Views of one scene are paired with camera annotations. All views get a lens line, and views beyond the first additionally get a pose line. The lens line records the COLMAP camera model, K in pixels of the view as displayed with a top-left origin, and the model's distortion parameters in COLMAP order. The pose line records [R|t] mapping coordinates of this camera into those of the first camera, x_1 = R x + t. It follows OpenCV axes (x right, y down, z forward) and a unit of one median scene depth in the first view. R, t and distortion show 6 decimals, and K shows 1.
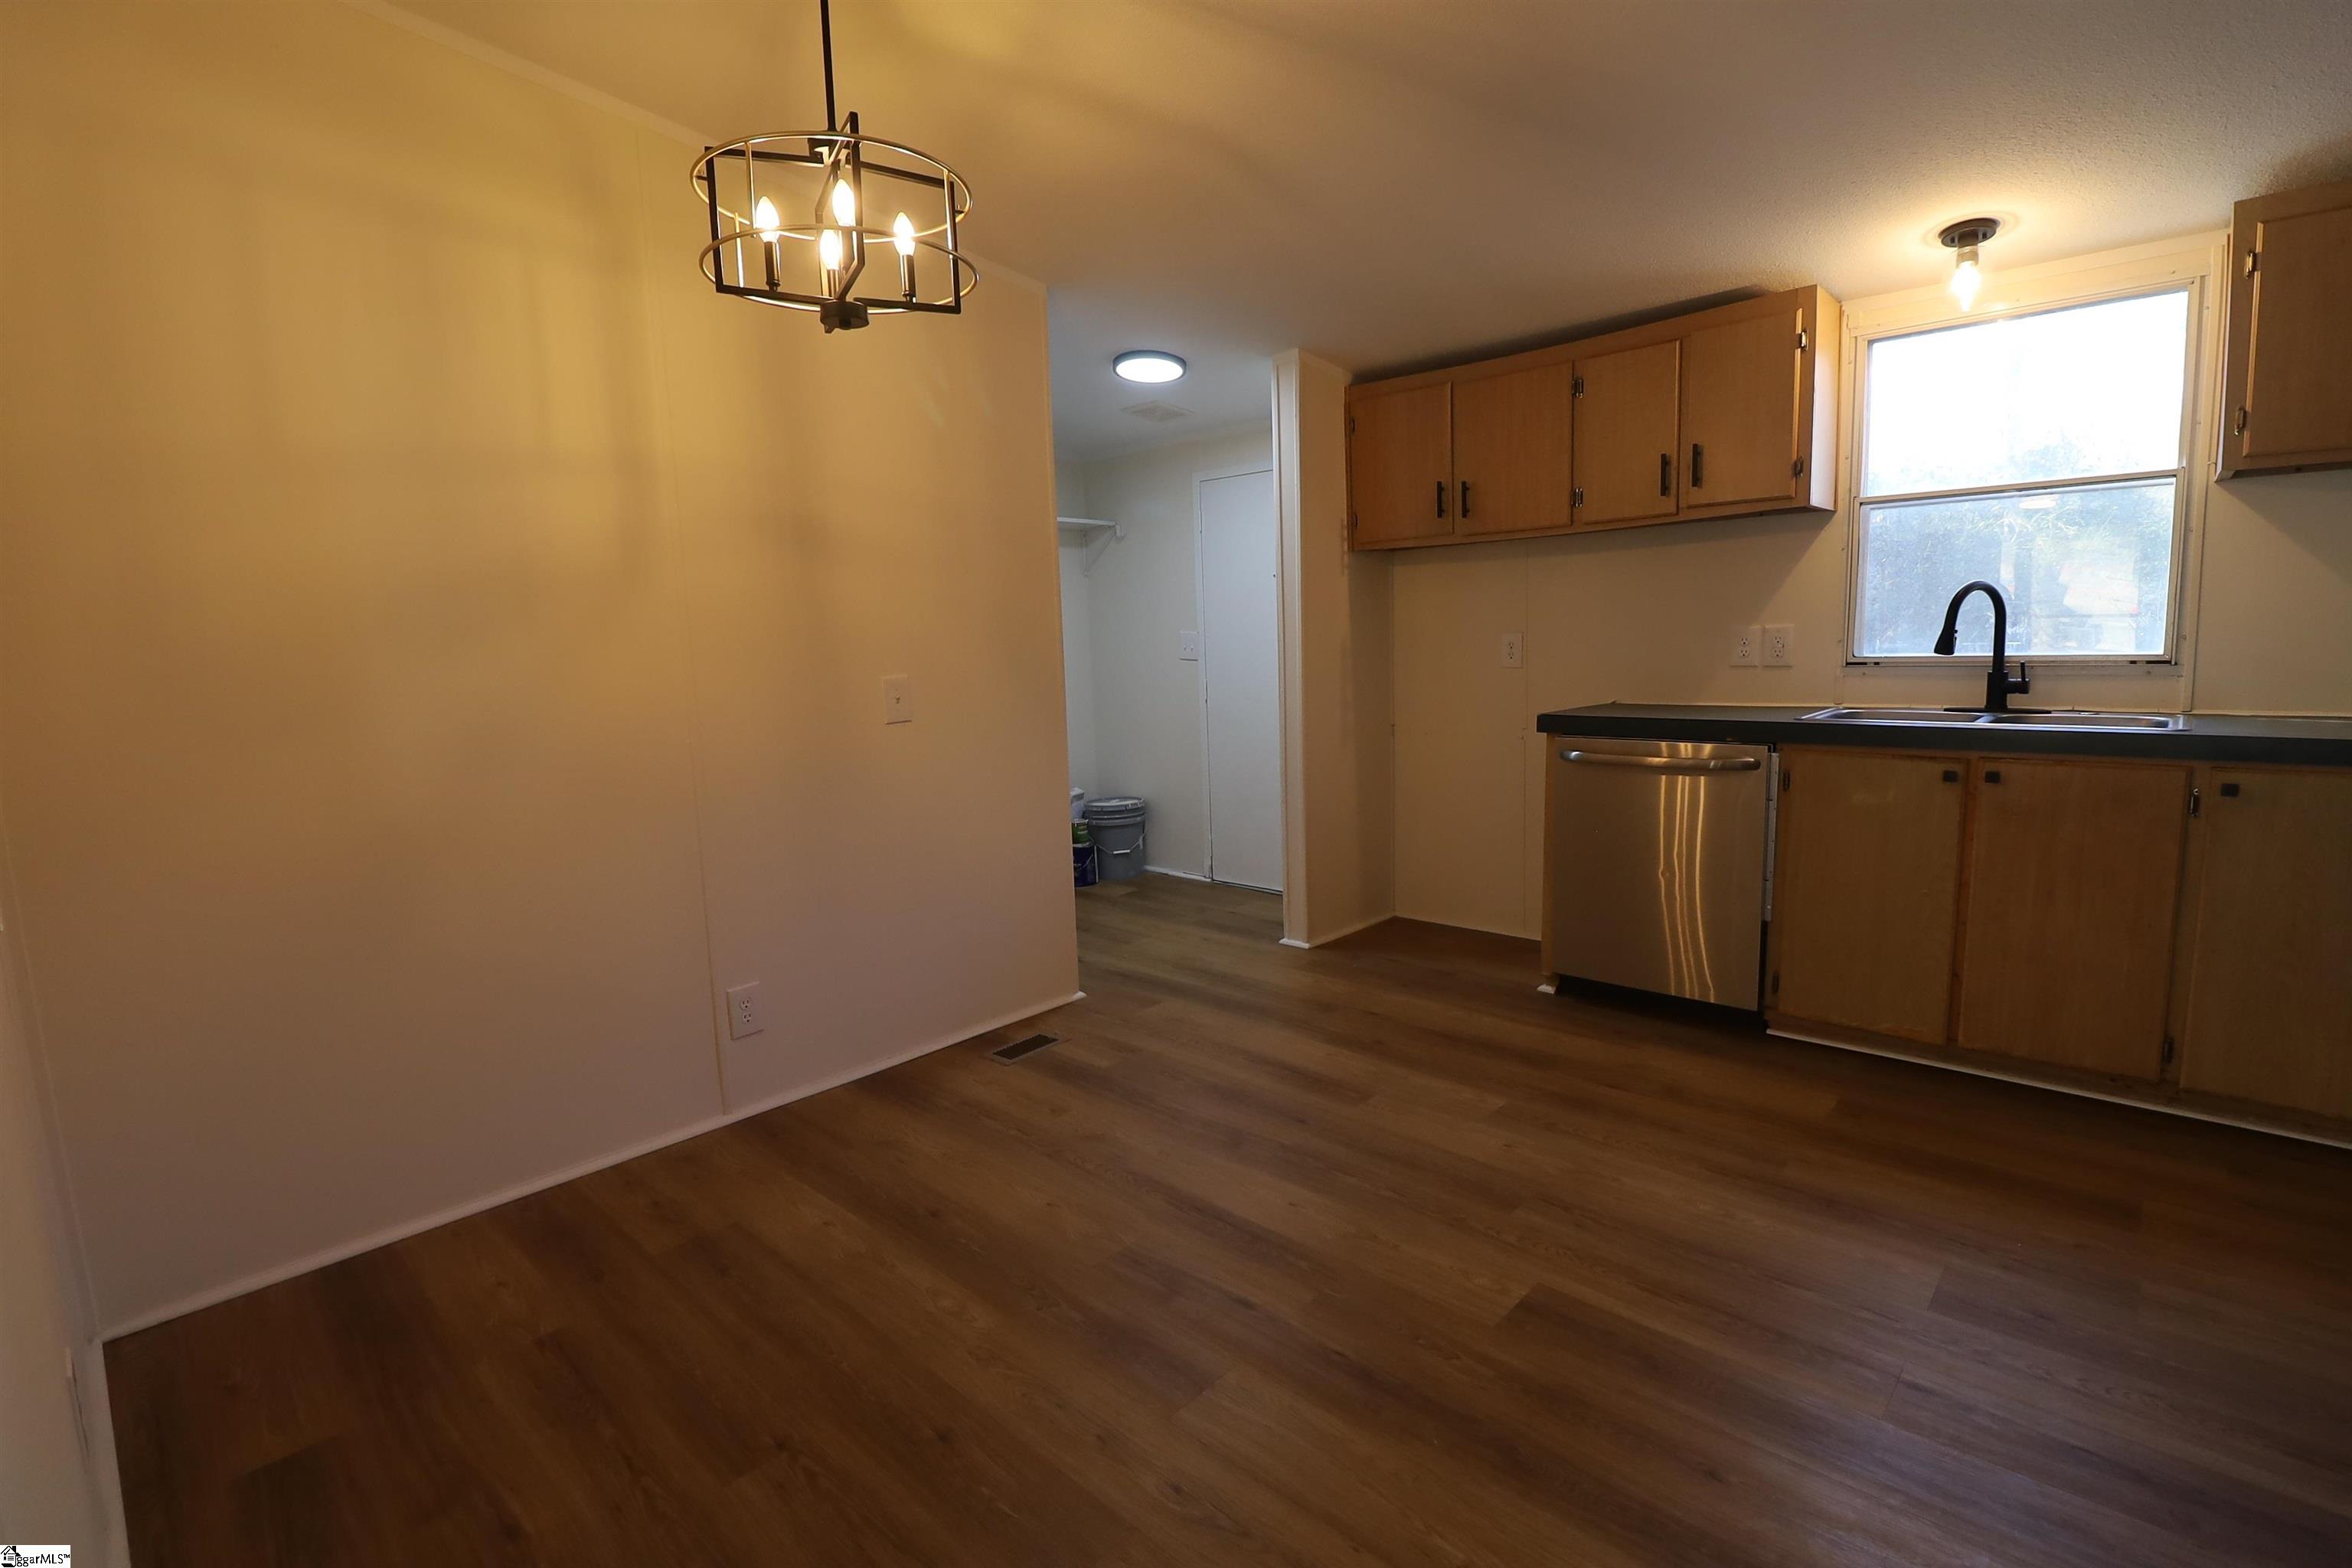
lens RADIAL K [[1086.6, 0, 1169.0], [0, 1086.6, 788.4], [0, 0, 1]] dist [-0.003881, -0.011069]
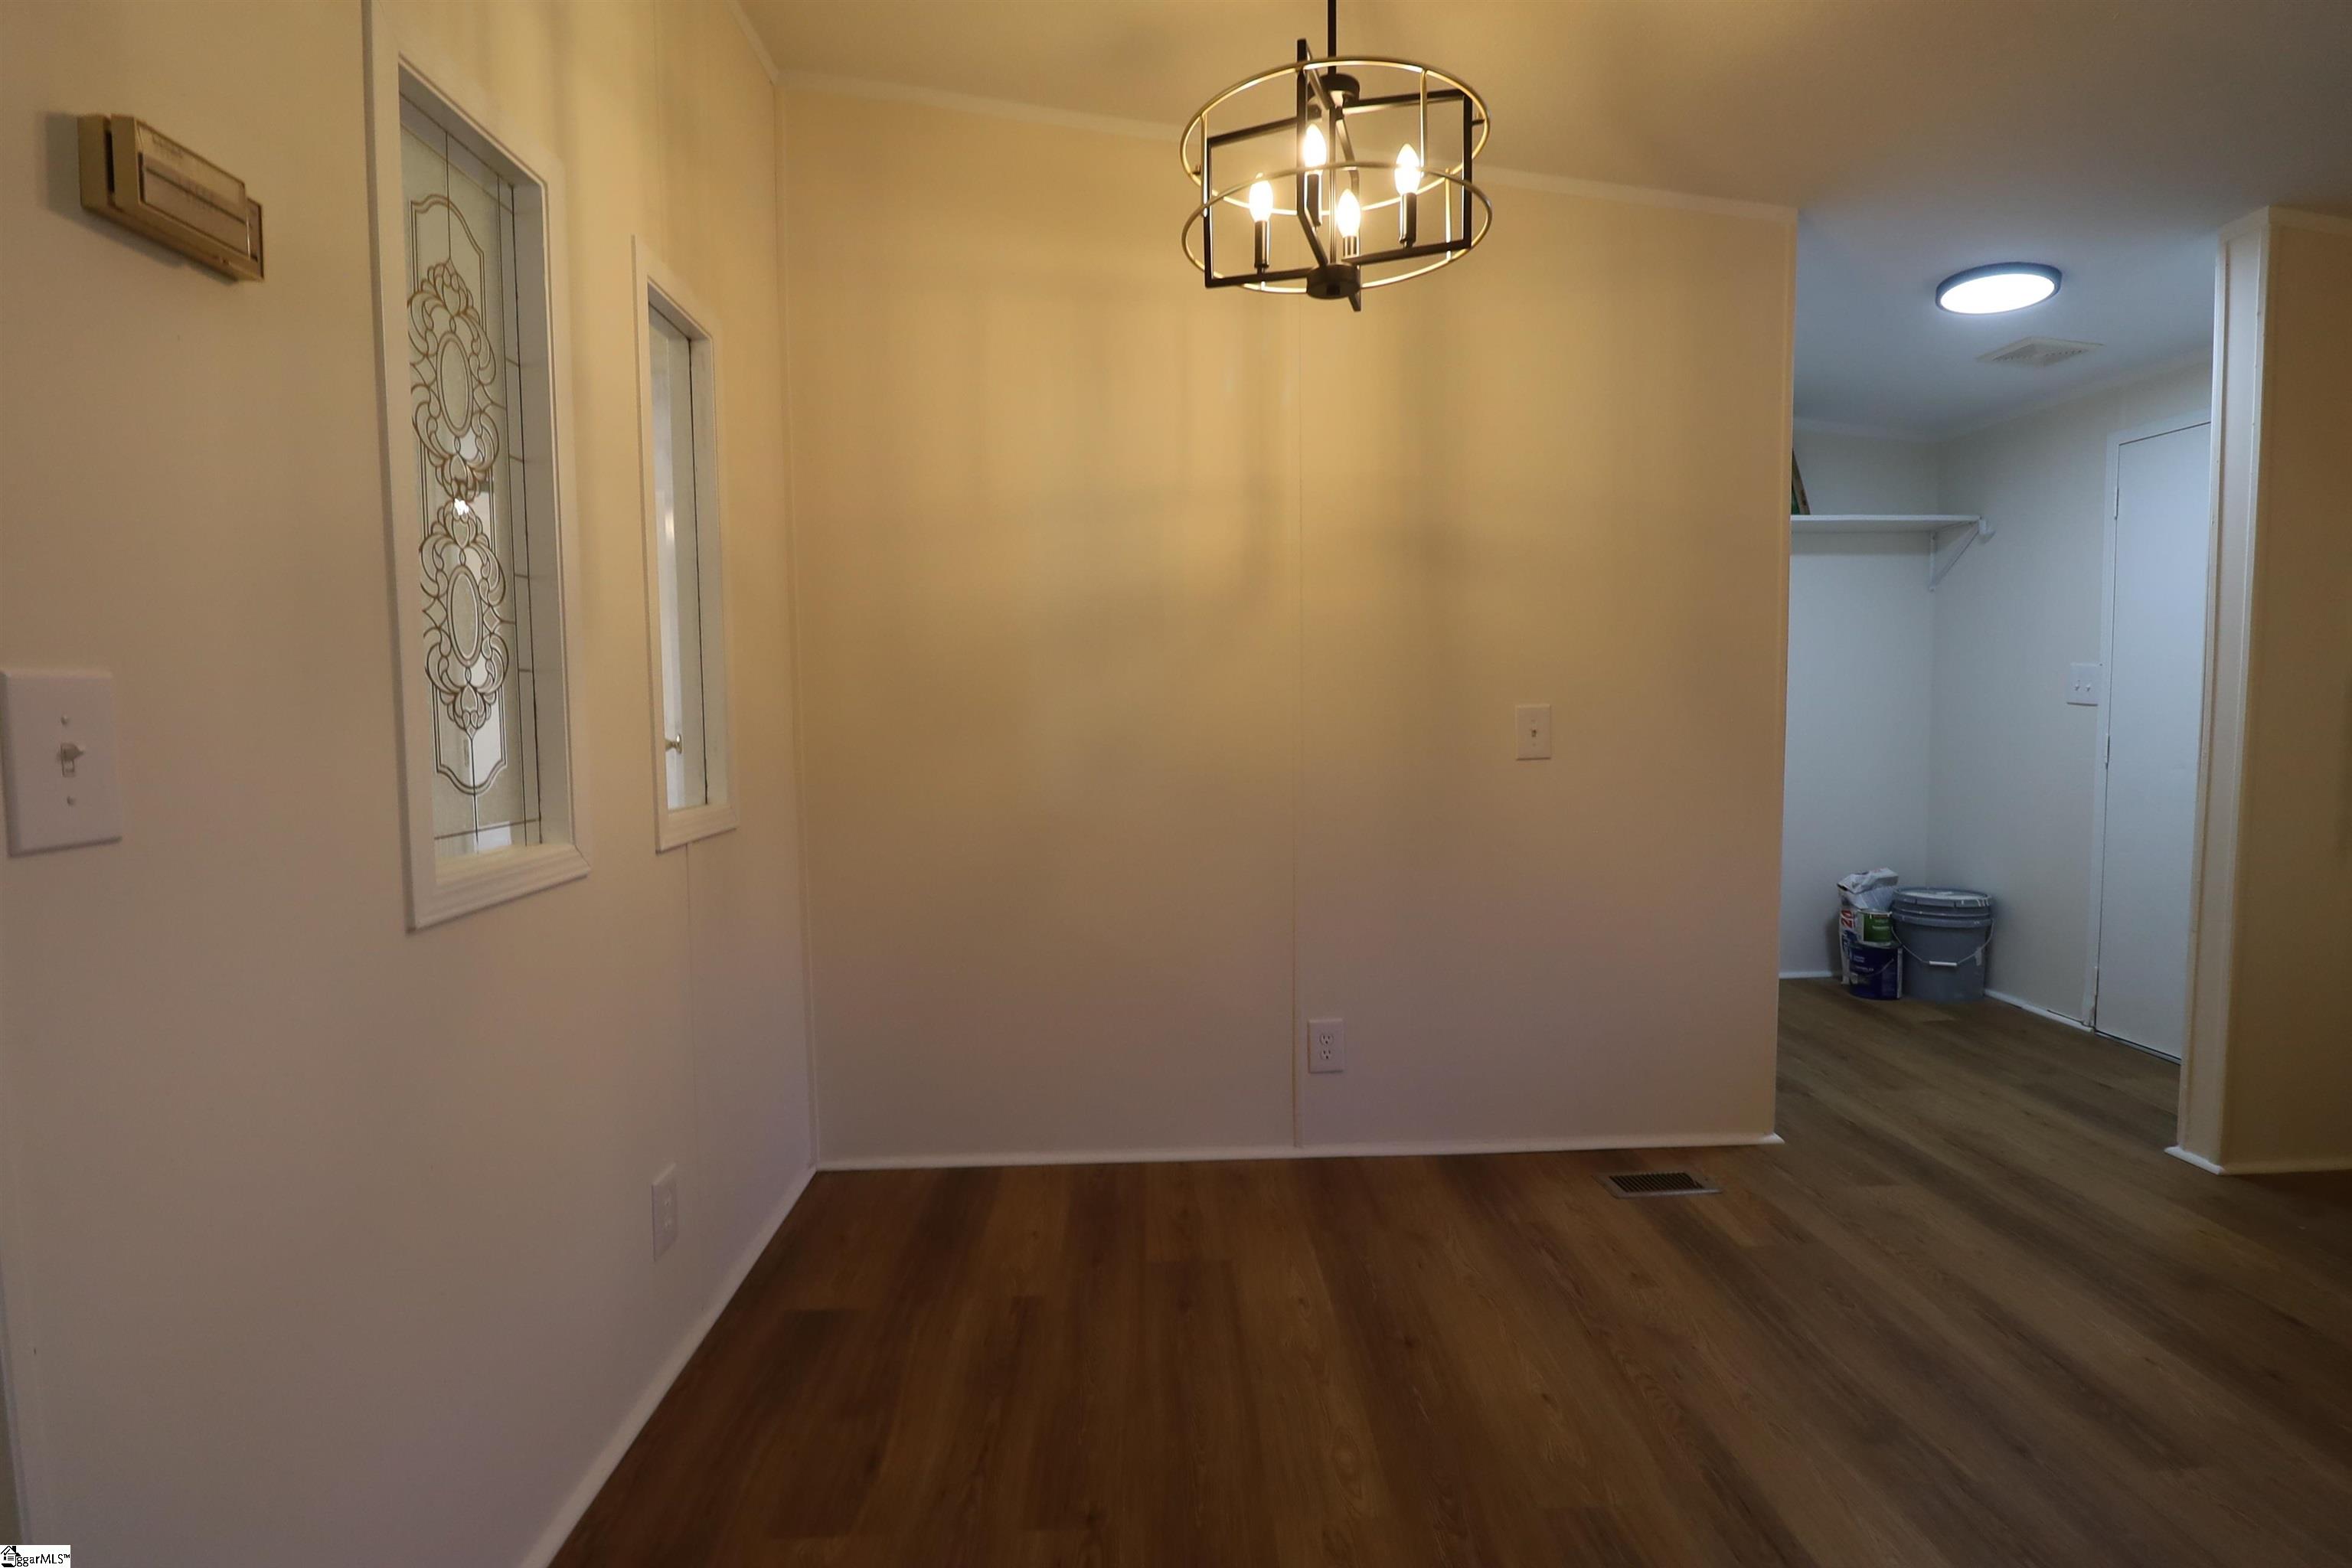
lens RADIAL K [[1086.6, 0, 1136.7], [0, 1086.6, 777.7], [0, 0, 1]] dist [-0.003881, -0.011069]
pose [[0.703873, 0.075264, -0.706327, 0.134616], [-0.108046, 0.994144, -0.001738, -0.009786], [0.702061, 0.077540, 0.707883, 0.165473]]
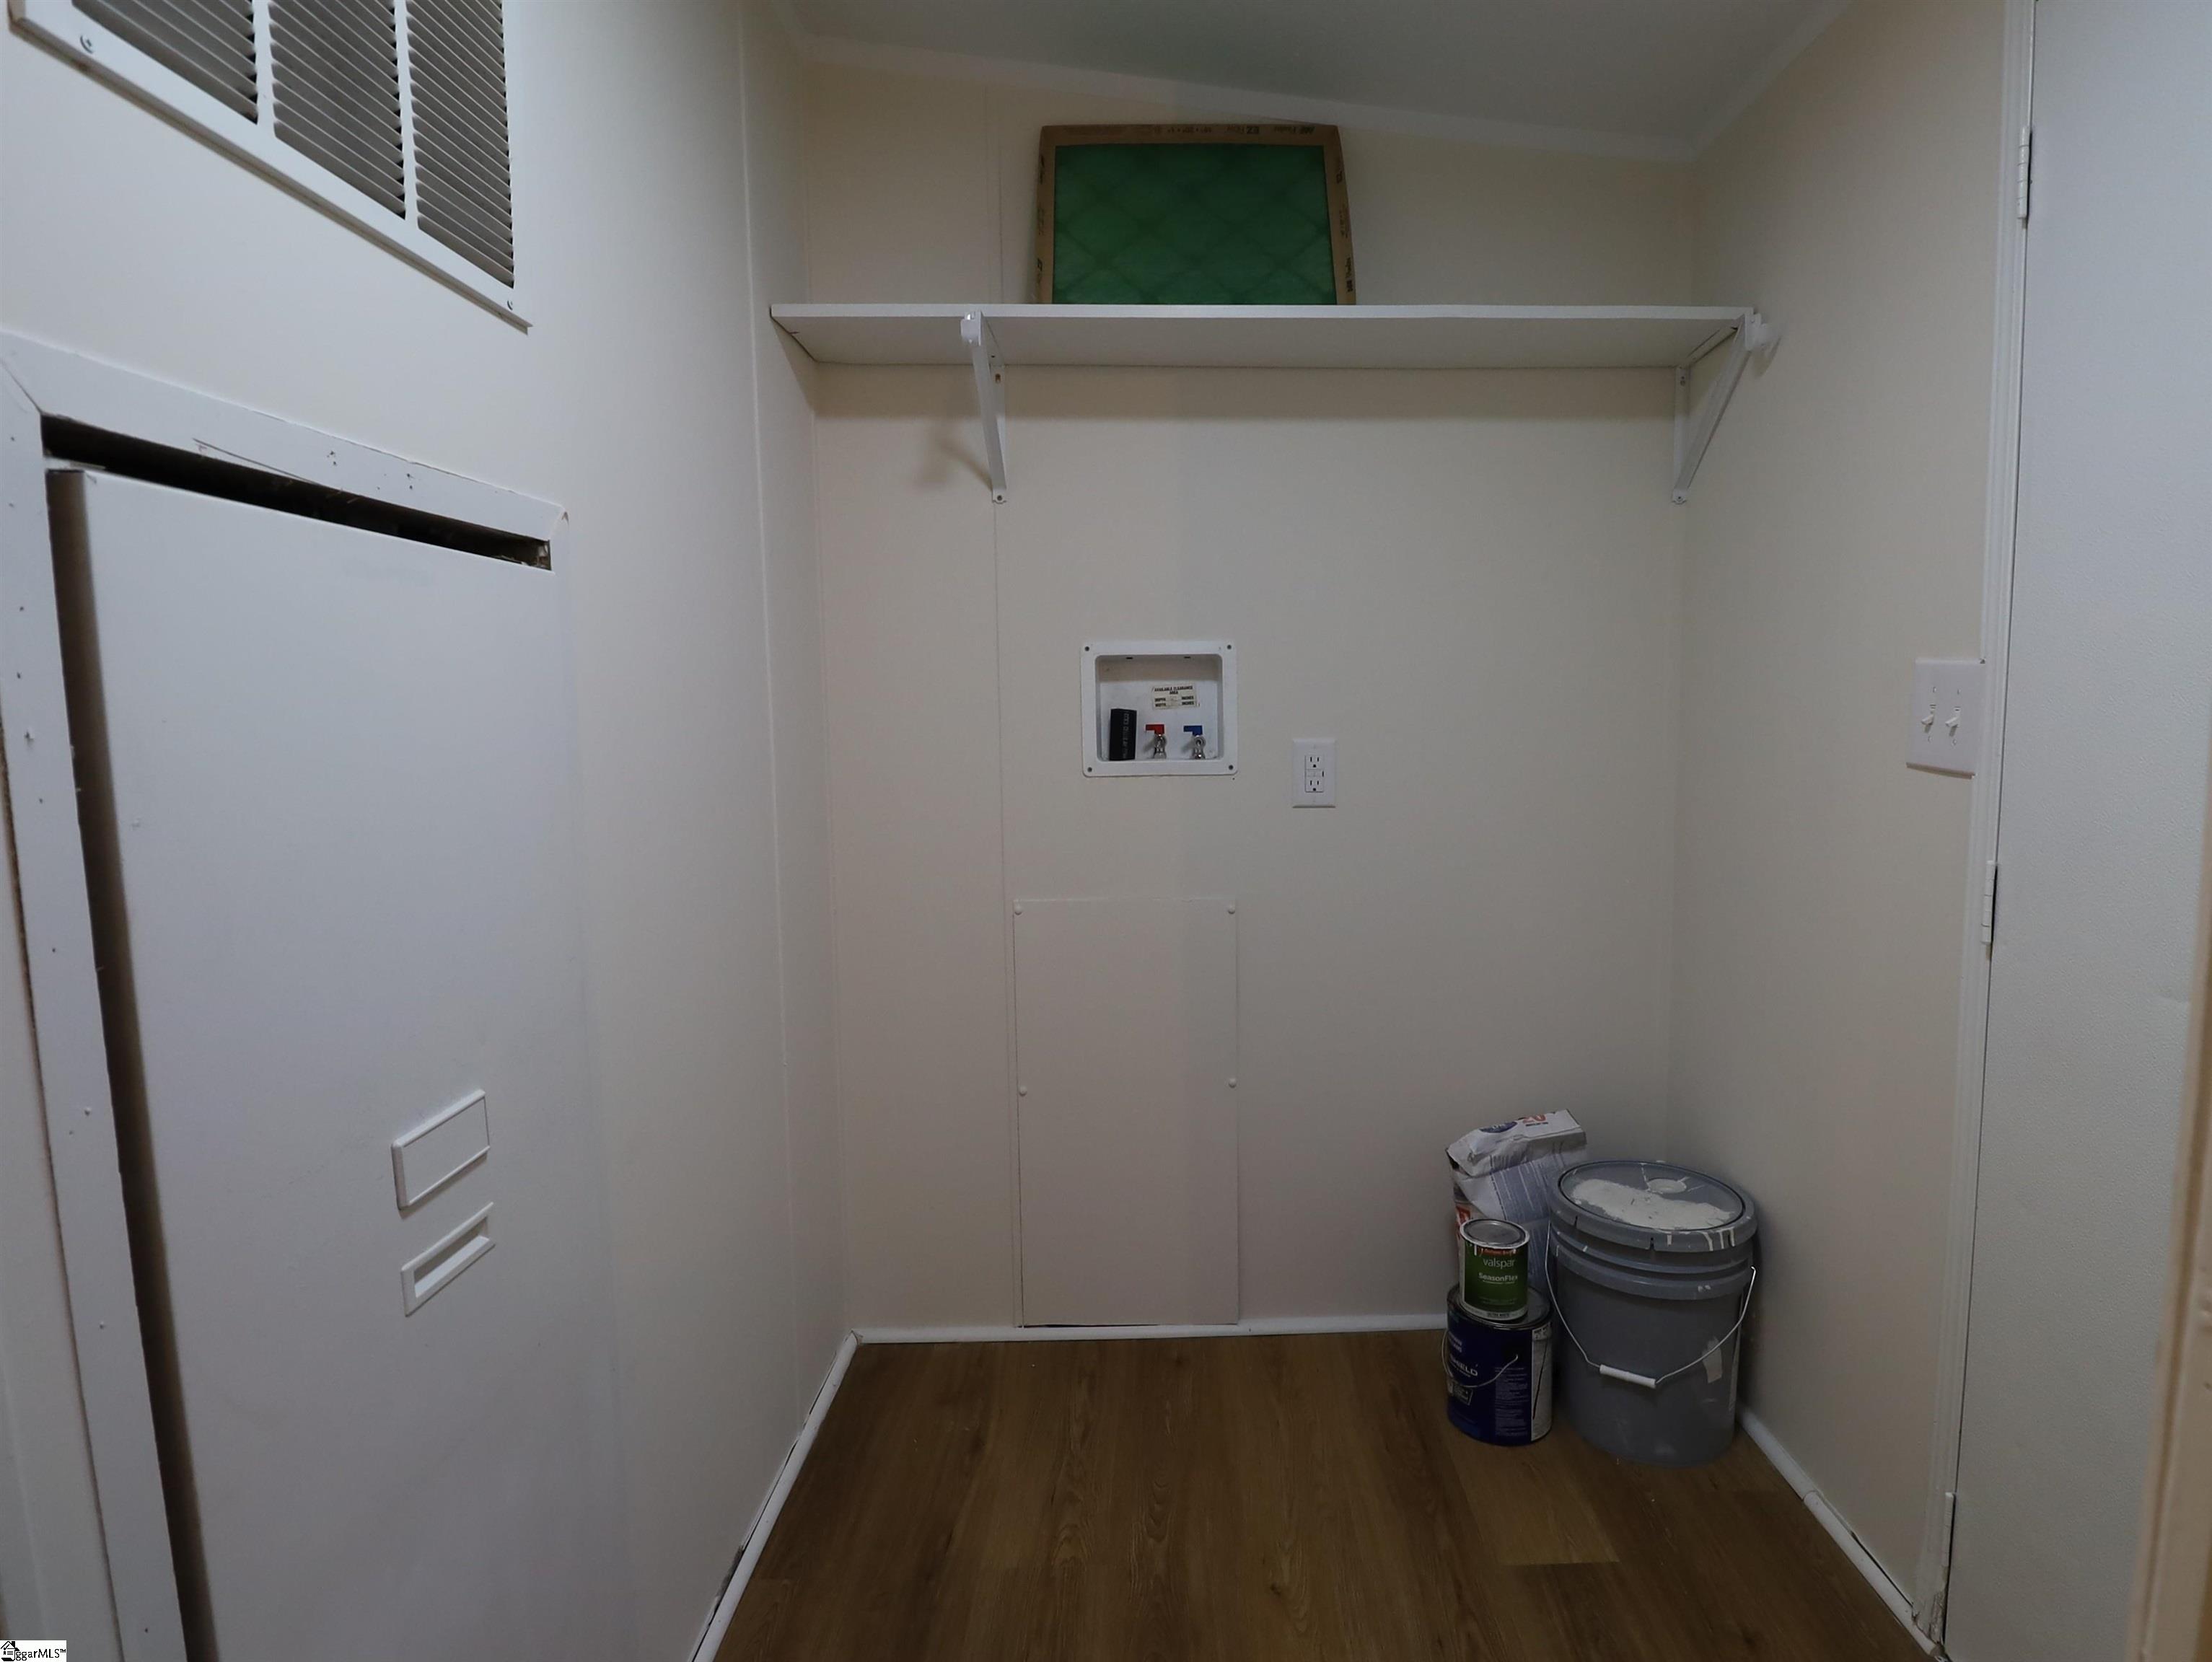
lens RADIAL K [[1192.7, 0, 1112.2], [0, 1192.7, 826.6], [0, 0, 1]] dist [-0.014687, -0.001292]
pose [[0.703798, 0.102050, -0.703032, 0.126508], [-0.121398, 0.992349, 0.022516, -0.146674], [0.699951, 0.069500, 0.710801, 1.117455]]
